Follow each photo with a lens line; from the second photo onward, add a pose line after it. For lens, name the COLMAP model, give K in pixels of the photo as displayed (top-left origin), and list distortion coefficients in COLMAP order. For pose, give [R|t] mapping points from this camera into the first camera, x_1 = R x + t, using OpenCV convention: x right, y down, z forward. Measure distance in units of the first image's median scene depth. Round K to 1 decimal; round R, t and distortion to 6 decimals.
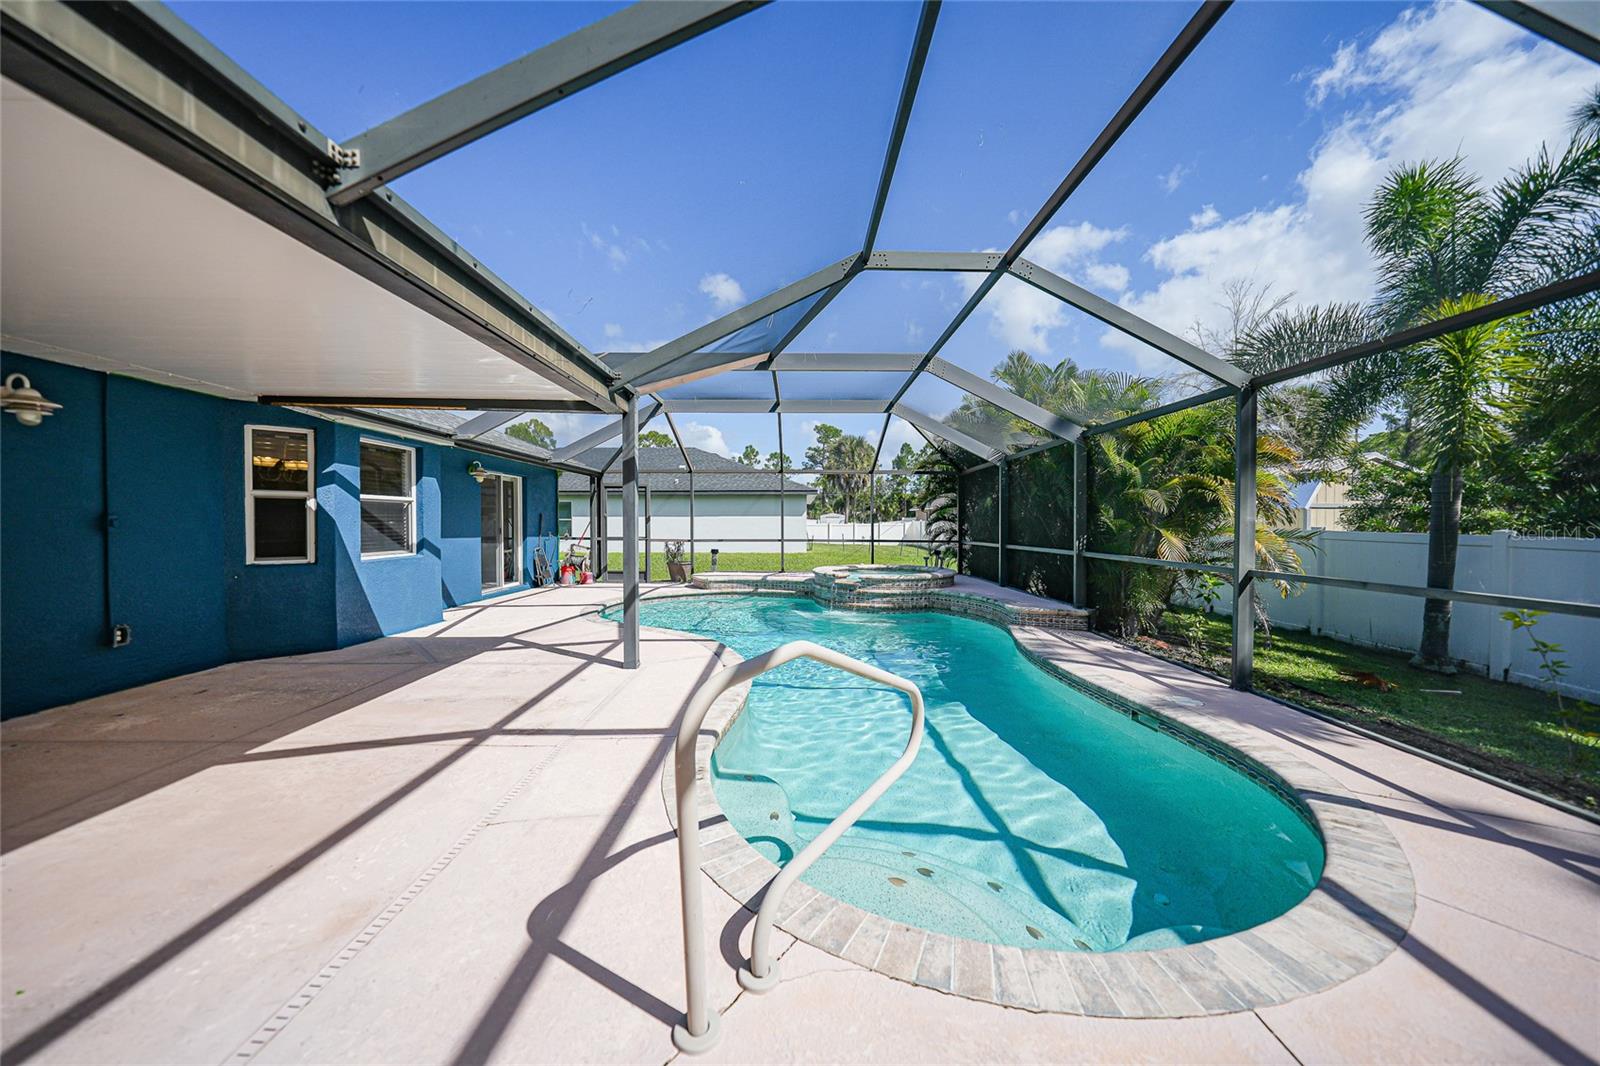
lens RADIAL K [[564.7, 0, 800.0], [0, 564.7, 533.0], [0, 0, 1]] dist [-0.025882, 0.004749]
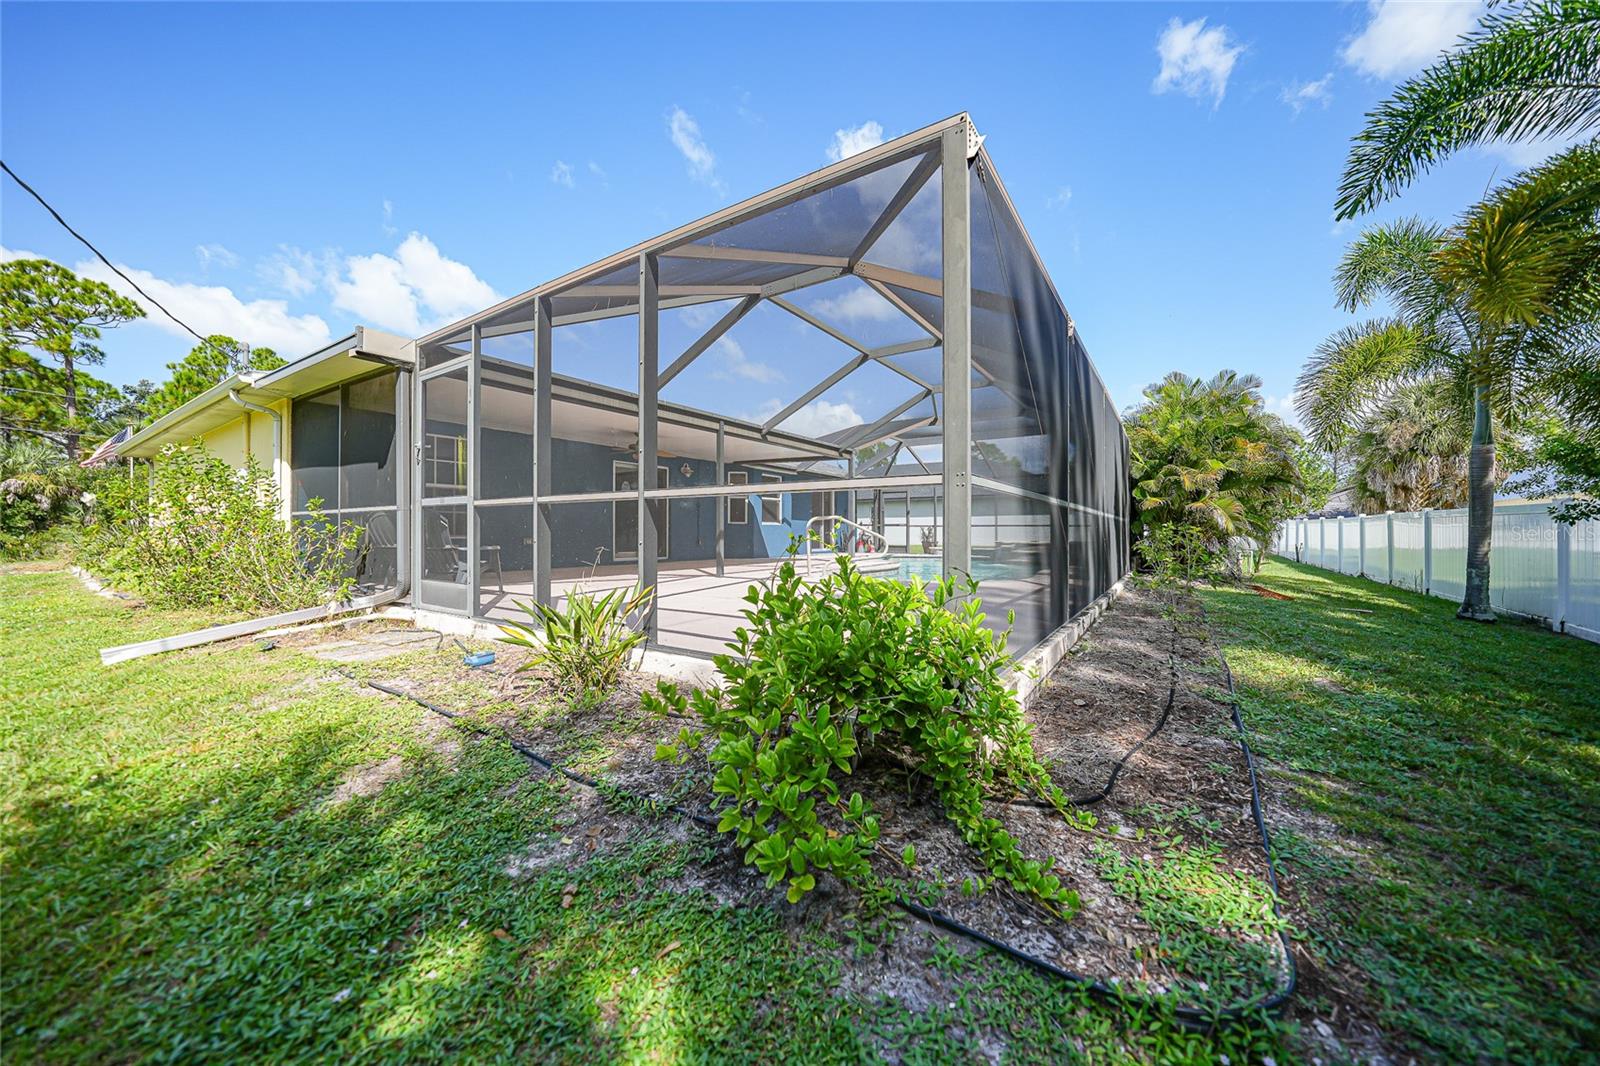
lens RADIAL K [[573.3, 0, 800.0], [0, 573.3, 533.0], [0, 0, 1]] dist [0.000122, -0.000021]
pose [[0.830712, 0.001448, -0.556700, 0.496869], [-0.015082, 0.999688, -0.019905, 0.089943], [0.556498, 0.024932, 0.830475, -0.658421]]
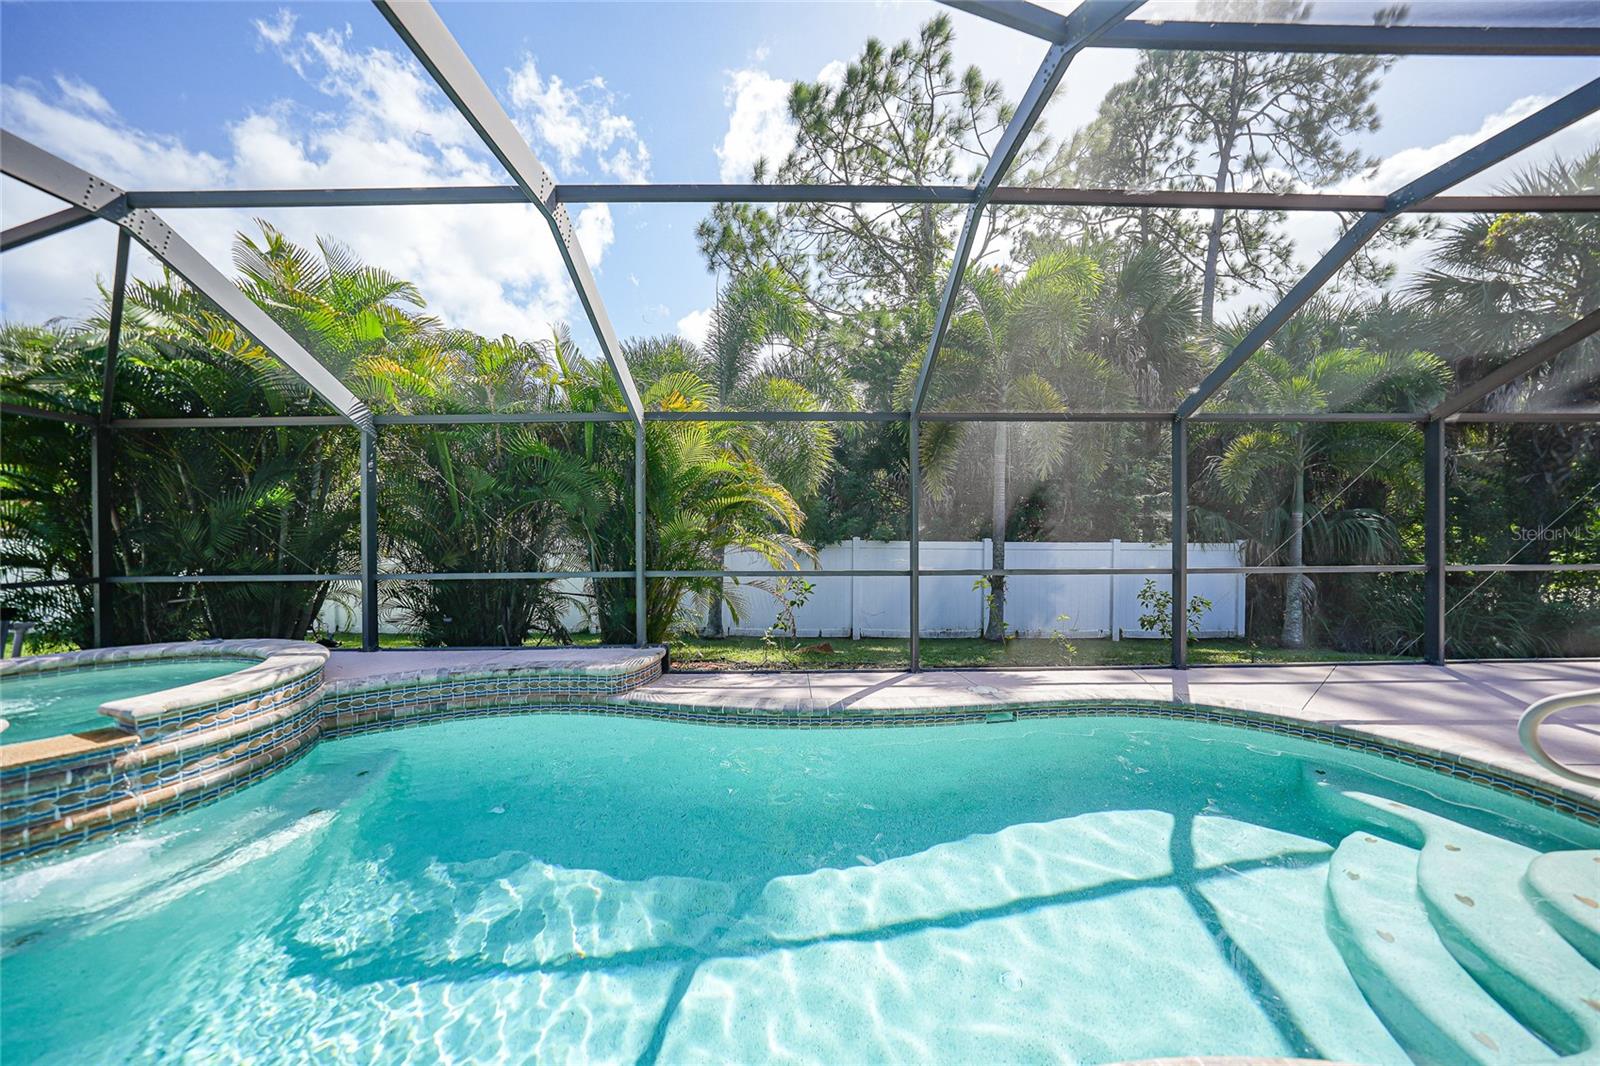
lens RADIAL K [[559.2, 0, 830.8], [0, 559.2, 532.6], [0, 0, 1]] dist [0.012988, 0.000036]
pose [[-0.015131, -0.010929, 0.999826, -0.215637], [0.020236, 0.999732, 0.011234, -0.018476], [-0.999681, 0.020402, -0.014906, 0.625647]]
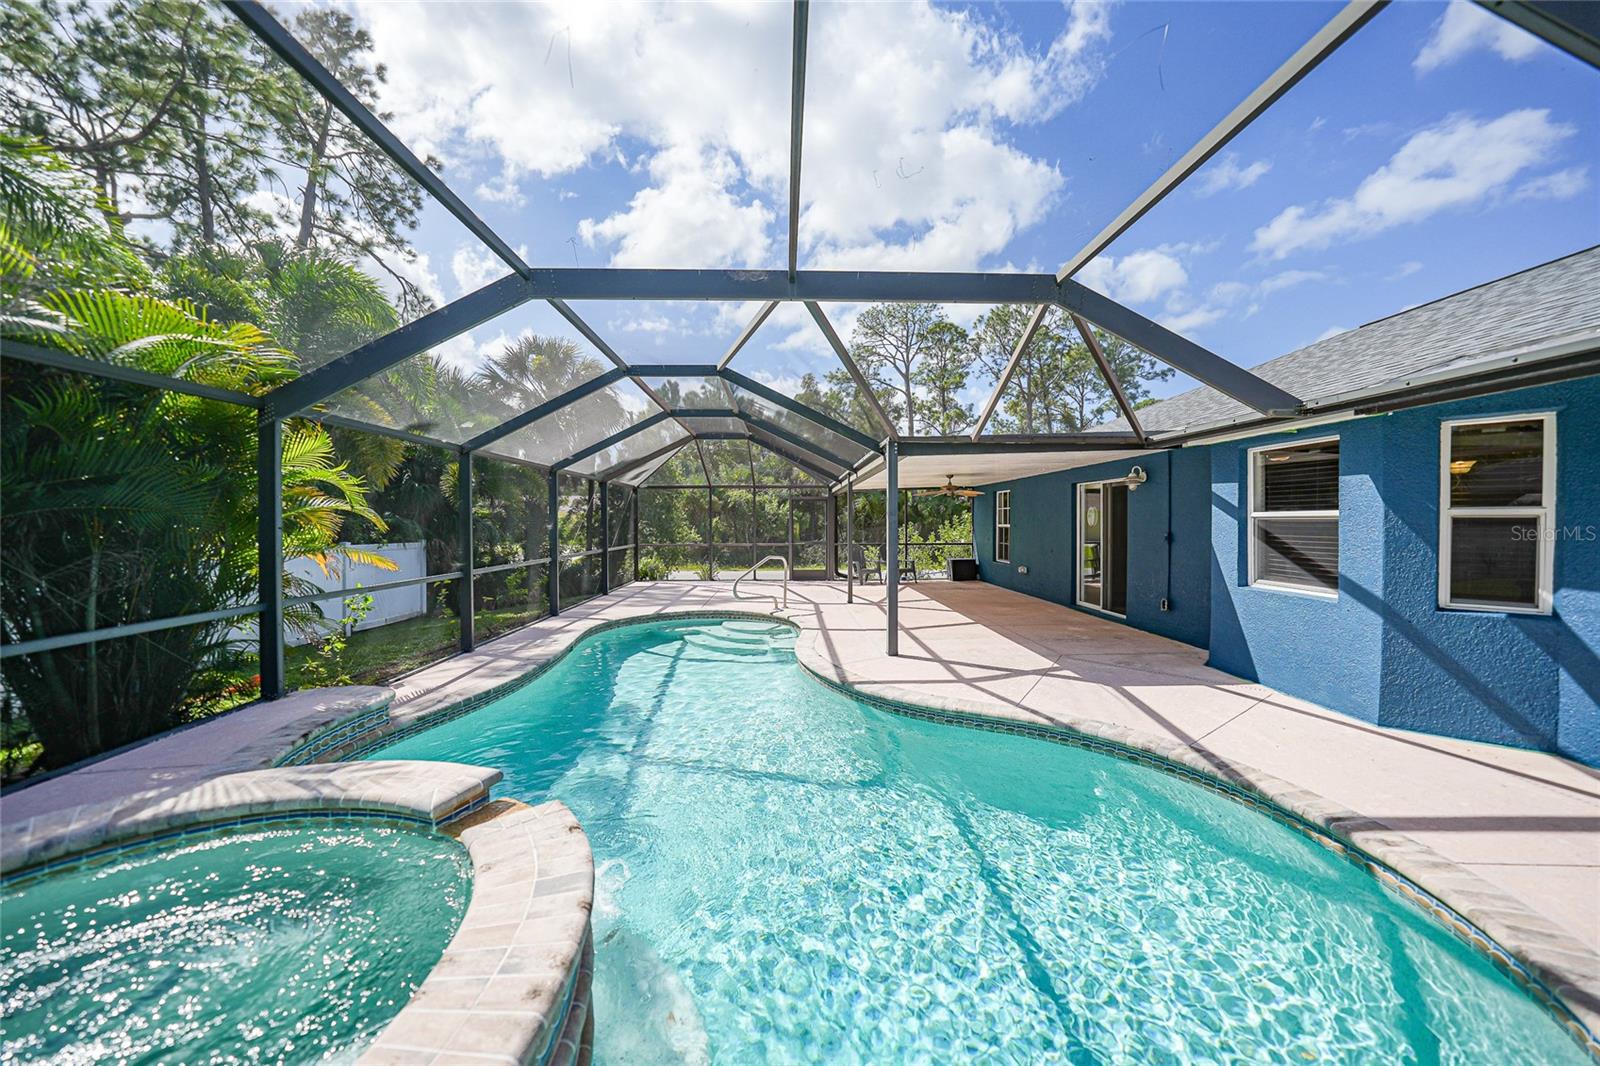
lens RADIAL K [[573.3, 0, 800.0], [0, 573.3, 533.0], [0, 0, 1]] dist [0.000122, -0.000021]
pose [[-0.999375, -0.004790, -0.035022, -0.031193], [-0.006192, 0.999179, 0.040032, -0.047794], [0.034802, 0.040224, -0.998584, 1.275469]]
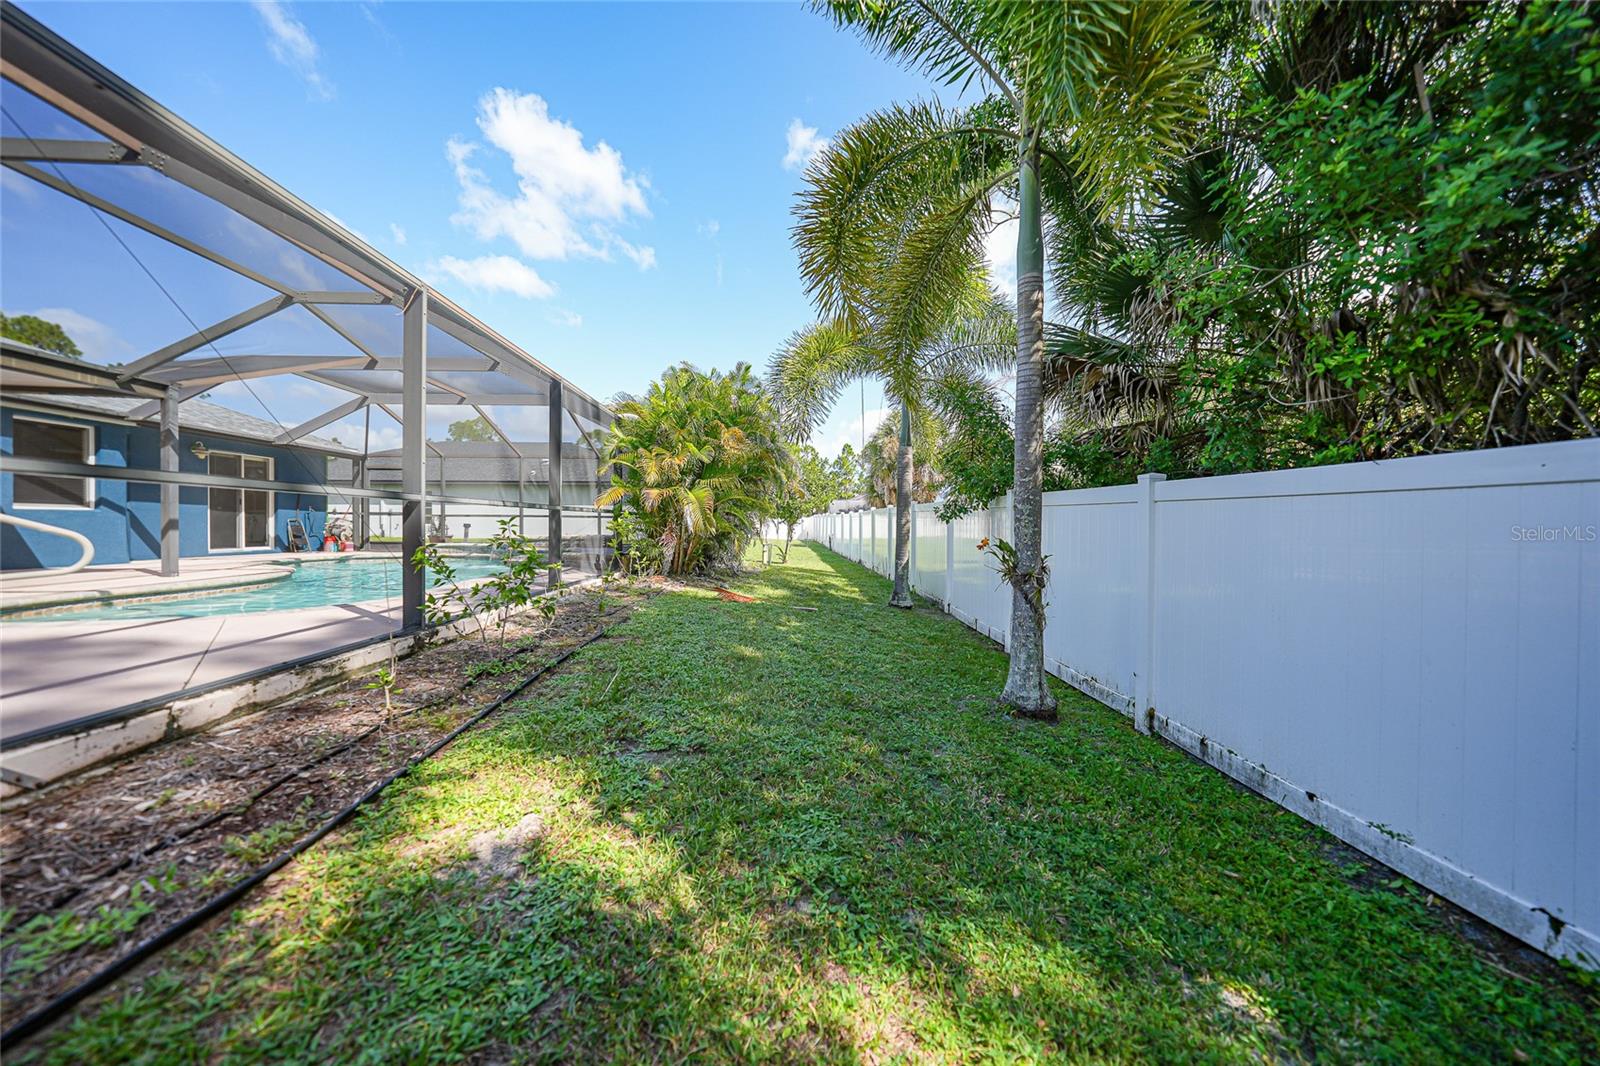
lens RADIAL K [[573.3, 0, 800.0], [0, 573.3, 533.0], [0, 0, 1]] dist [0.000122, -0.000021]
pose [[0.999281, 0.007111, 0.037240, 0.678530], [-0.006903, 0.999960, -0.005708, 0.068399], [-0.037280, 0.005447, 0.999290, -0.285379]]
